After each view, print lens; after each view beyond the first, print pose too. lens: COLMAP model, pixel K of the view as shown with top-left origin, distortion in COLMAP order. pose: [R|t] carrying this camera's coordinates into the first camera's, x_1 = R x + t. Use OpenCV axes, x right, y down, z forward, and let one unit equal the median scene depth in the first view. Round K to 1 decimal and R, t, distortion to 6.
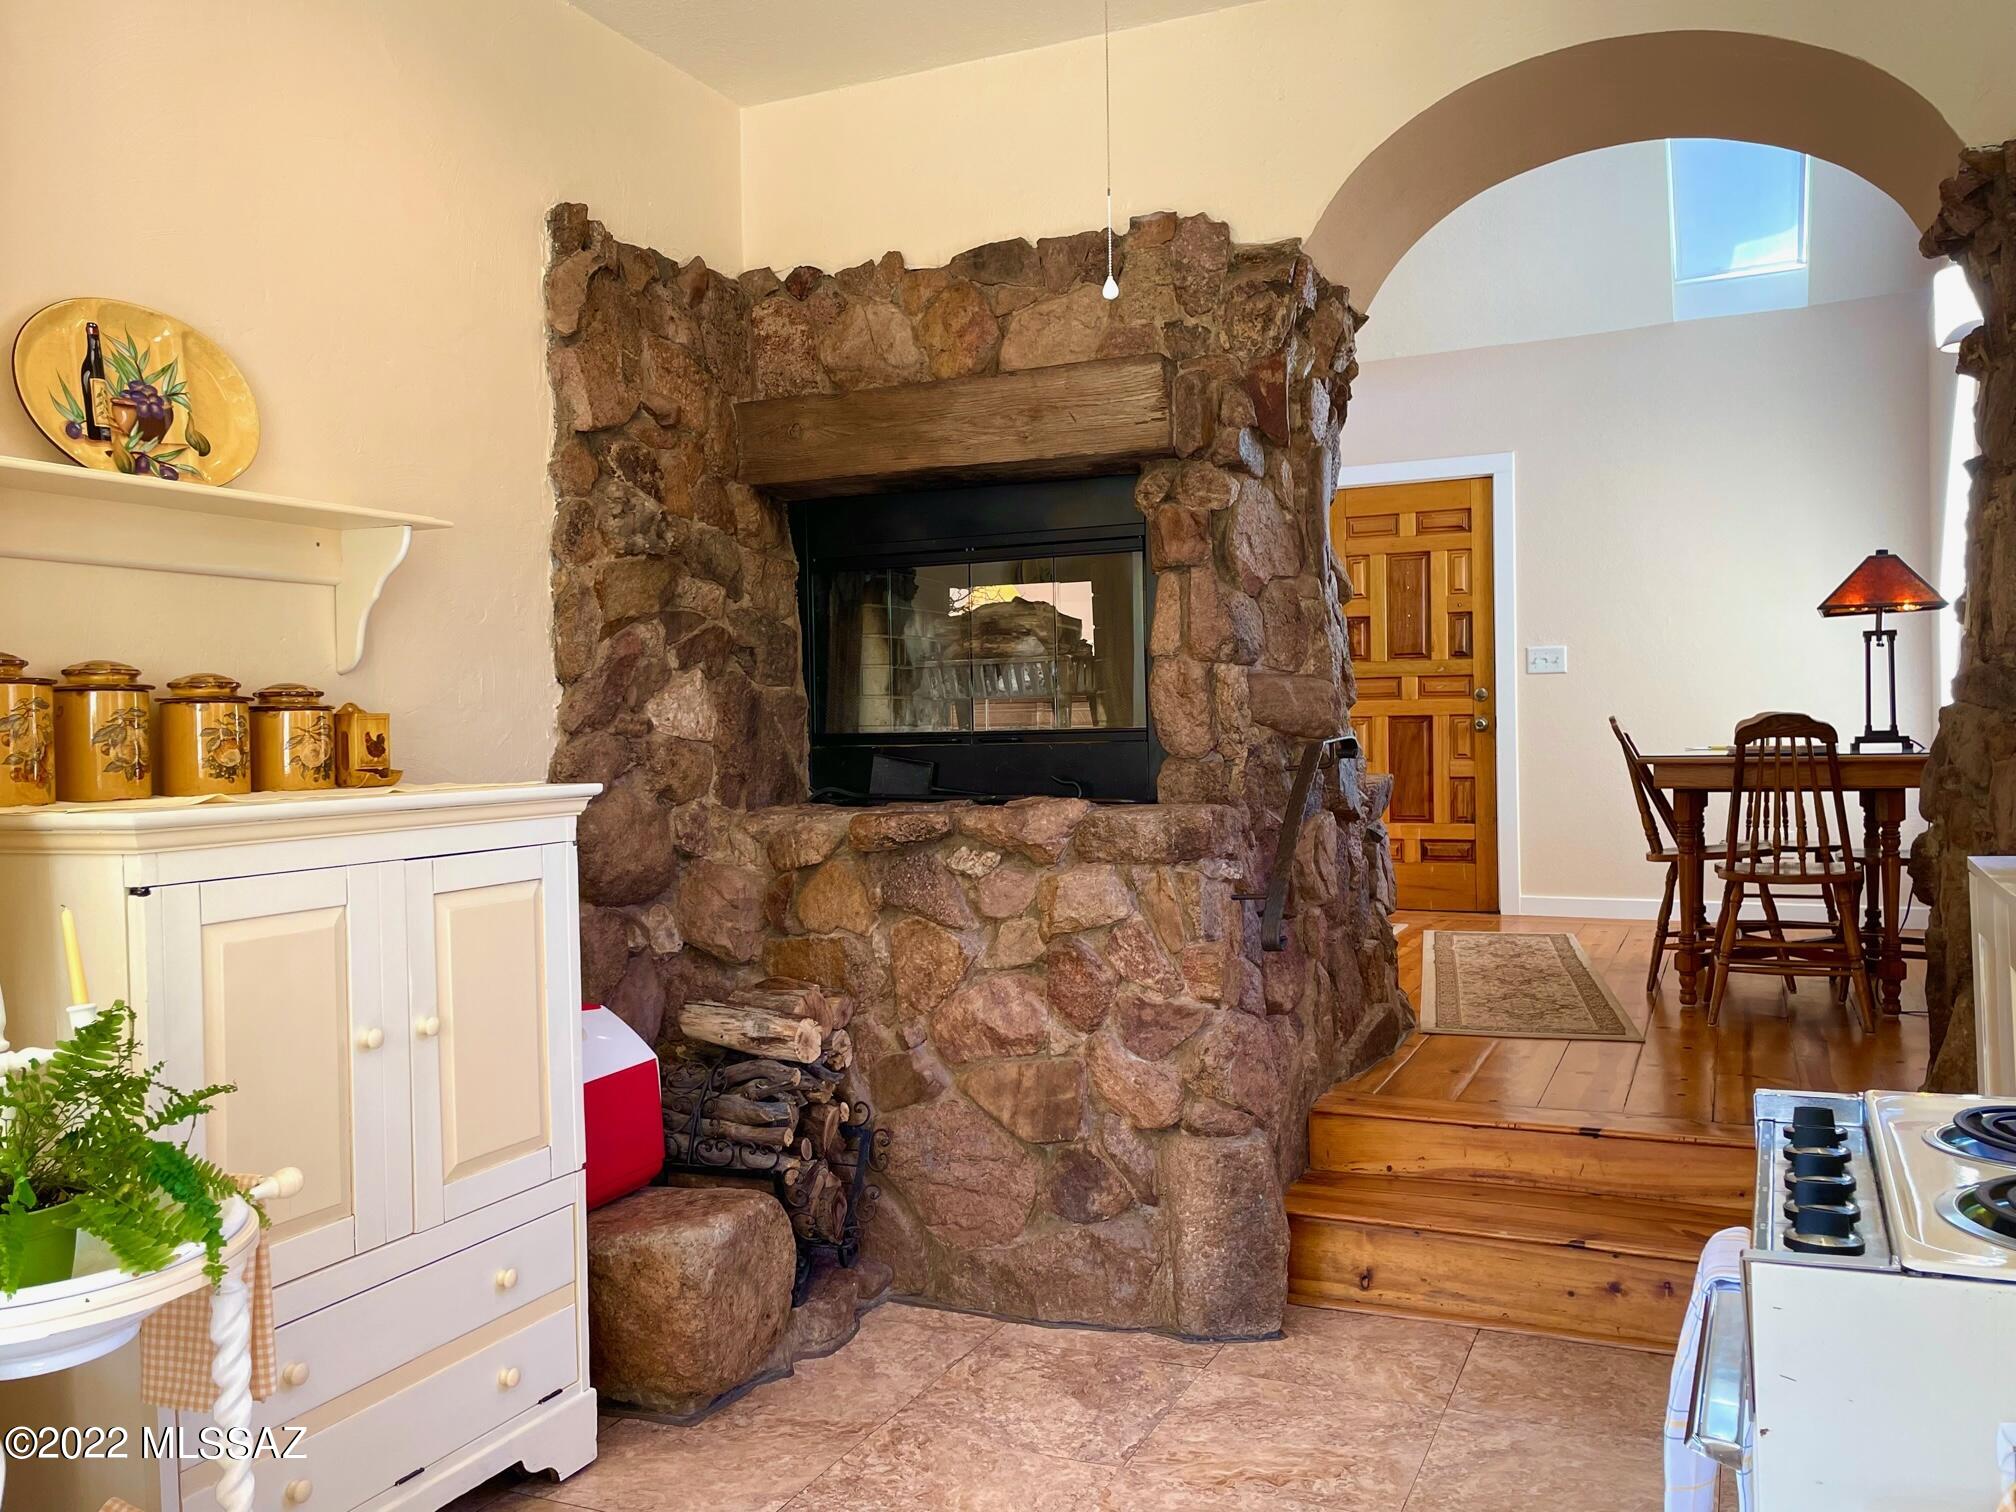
lens RADIAL K [[1623.8, 0, 1025.9], [0, 1623.8, 739.0], [0, 0, 1]] dist [0.081969, -0.099212]
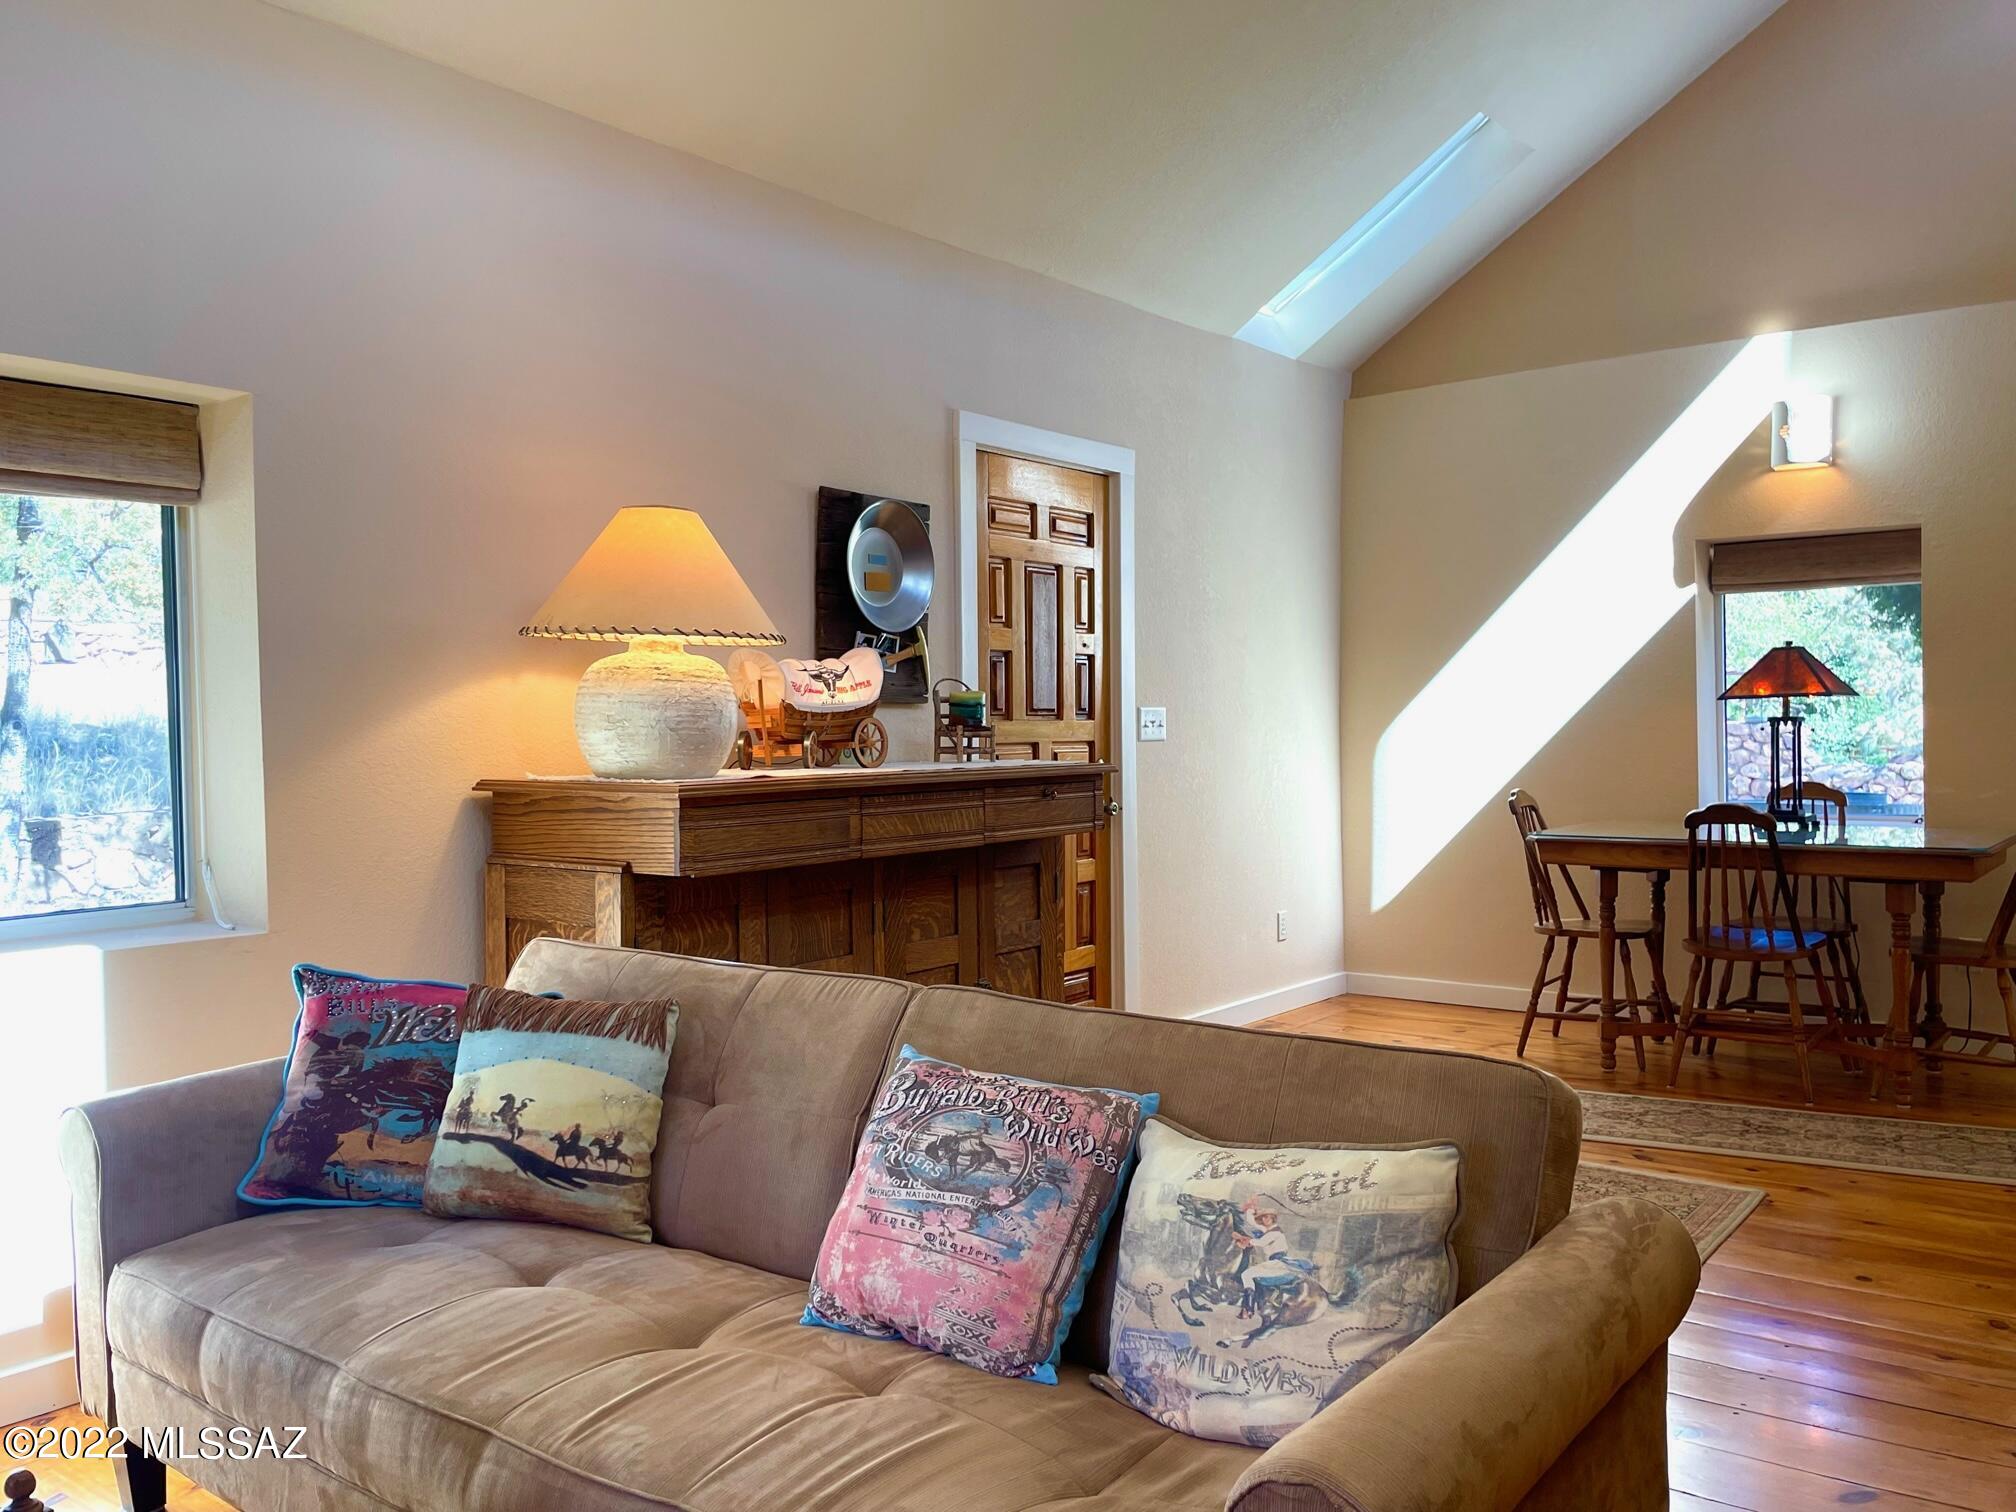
lens RADIAL K [[1608.9, 0, 997.0], [0, 1608.9, 744.8], [0, 0, 1]] dist [0.097242, -0.128435]
pose [[0.231578, 0.000318, 0.972816, -0.586892], [0.014520, 0.999887, -0.003783, -0.047879], [-0.972708, 0.015001, 0.231547, 1.172057]]
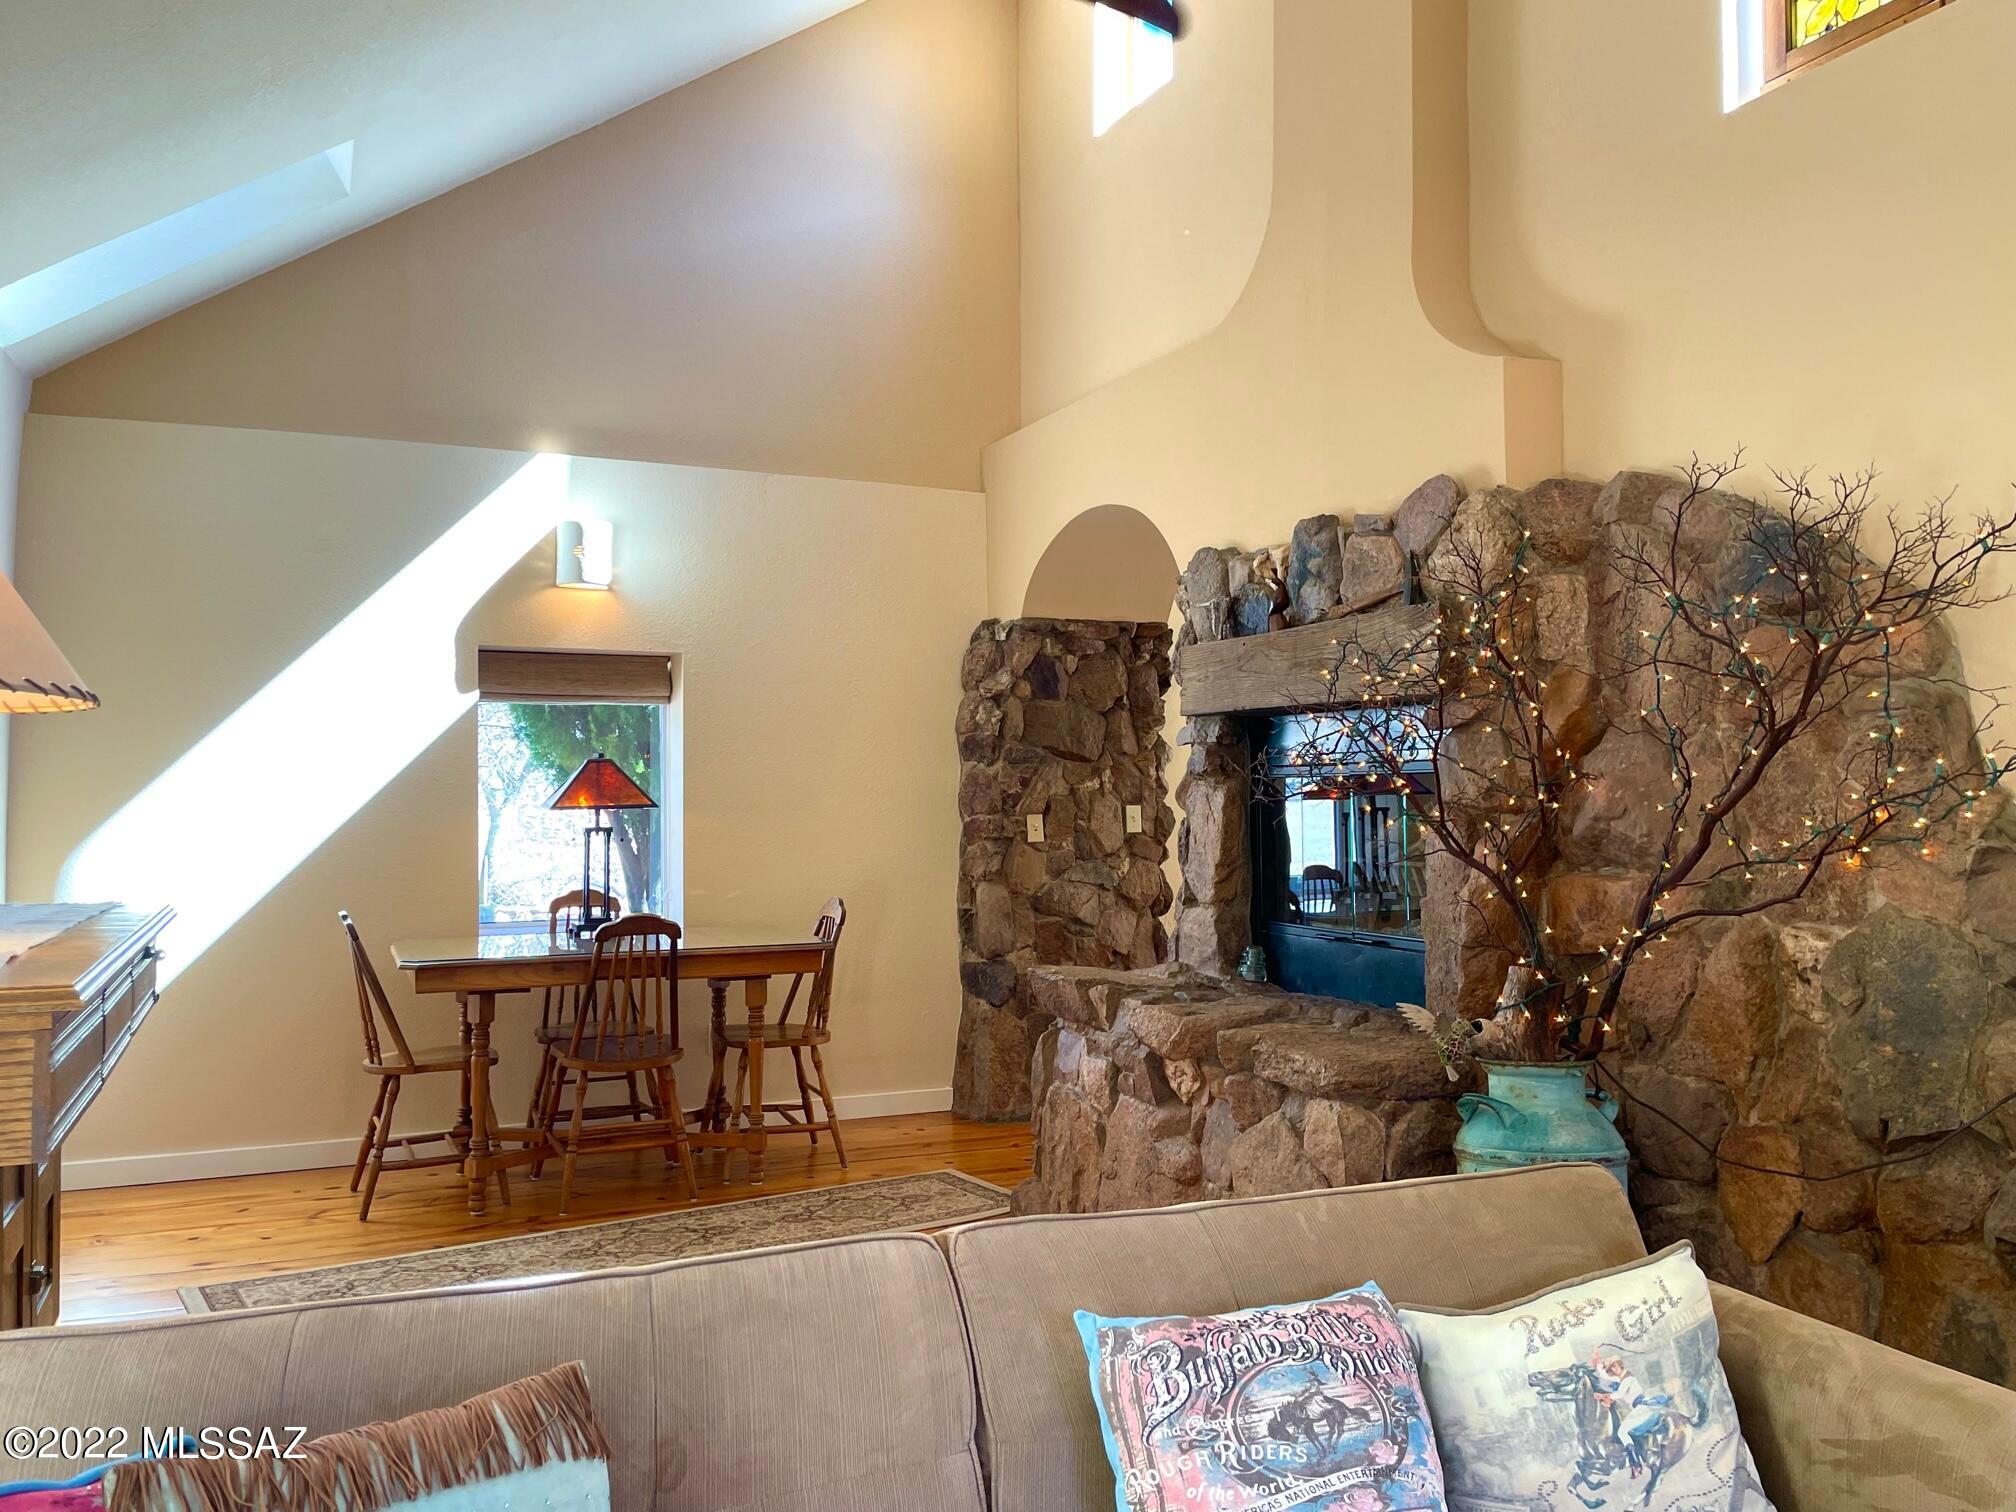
lens RADIAL K [[1623.8, 0, 1025.9], [0, 1623.8, 739.0], [0, 0, 1]] dist [0.081969, -0.099212]
pose [[-0.739097, 0.046633, 0.671983, -0.399876], [0.022500, 0.998753, -0.044562, -0.064896], [-0.673223, -0.017816, -0.739225, 1.509627]]
